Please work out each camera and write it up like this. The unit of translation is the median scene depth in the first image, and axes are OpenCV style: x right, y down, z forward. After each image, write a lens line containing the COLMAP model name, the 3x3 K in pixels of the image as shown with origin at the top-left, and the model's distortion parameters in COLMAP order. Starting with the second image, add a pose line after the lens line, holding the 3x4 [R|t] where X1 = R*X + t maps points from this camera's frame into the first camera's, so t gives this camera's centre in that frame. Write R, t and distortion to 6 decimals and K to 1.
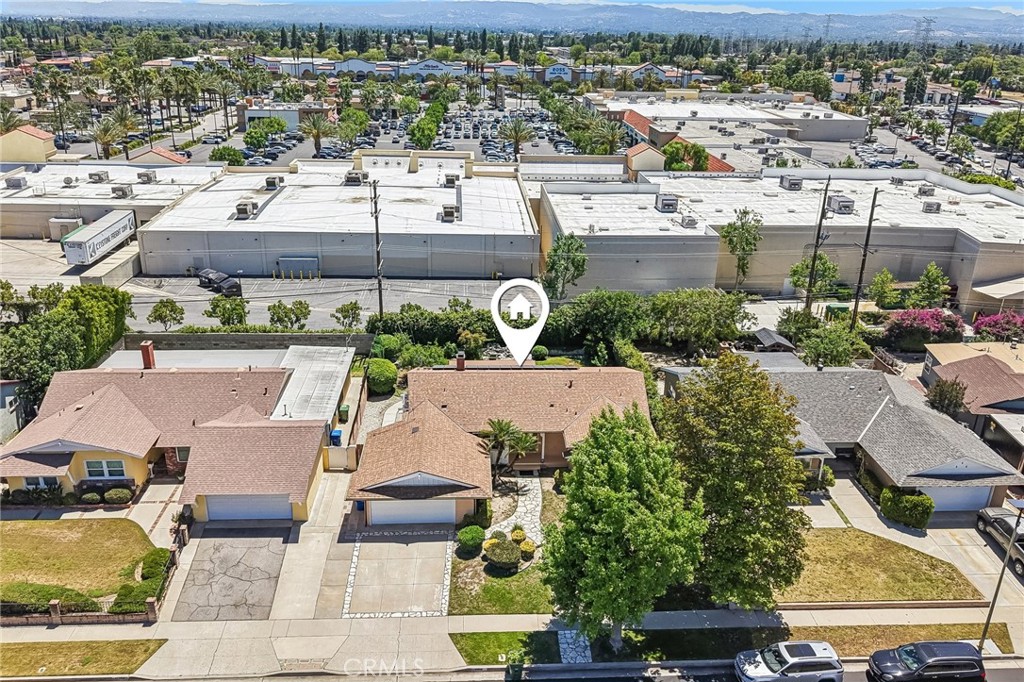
lens RADIAL K [[803.9, 0, 512.8], [0, 803.9, 337.9], [0, 0, 1]] dist [0.025052, -0.037437]
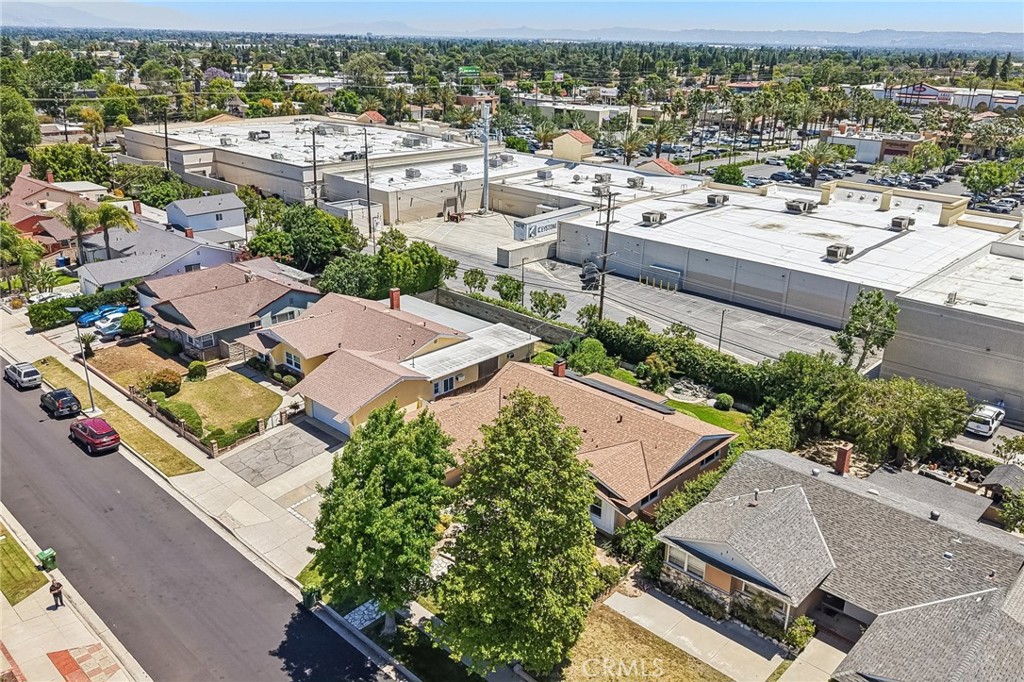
lens RADIAL K [[803.9, 0, 511.3], [0, 803.9, 346.0], [0, 0, 1]] dist [0.025052, -0.037437]
pose [[0.685120, 0.252317, -0.683336, 0.470323], [-0.267914, 0.959622, 0.085721, -0.054641], [0.677373, 0.124346, 0.725055, 0.172933]]
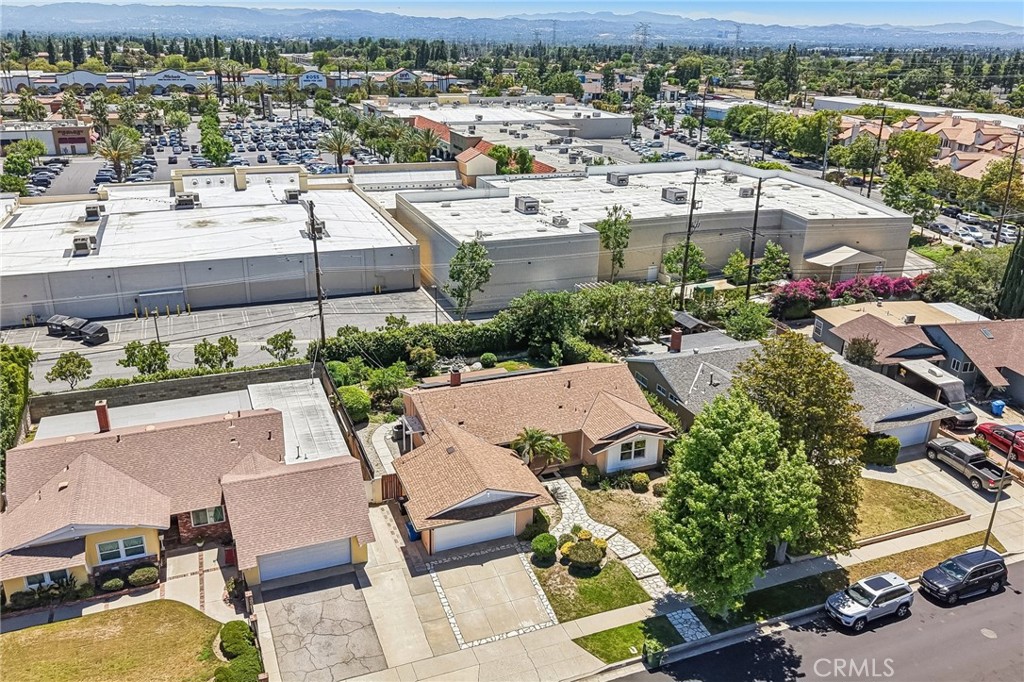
lens RADIAL K [[803.9, 0, 510.1], [0, 803.9, 340.6], [0, 0, 1]] dist [0.025052, -0.037437]
pose [[0.950440, -0.117237, 0.287956, -0.226449], [0.117972, 0.992906, 0.014864, -0.017490], [-0.287656, 0.019843, 0.957528, 0.024796]]
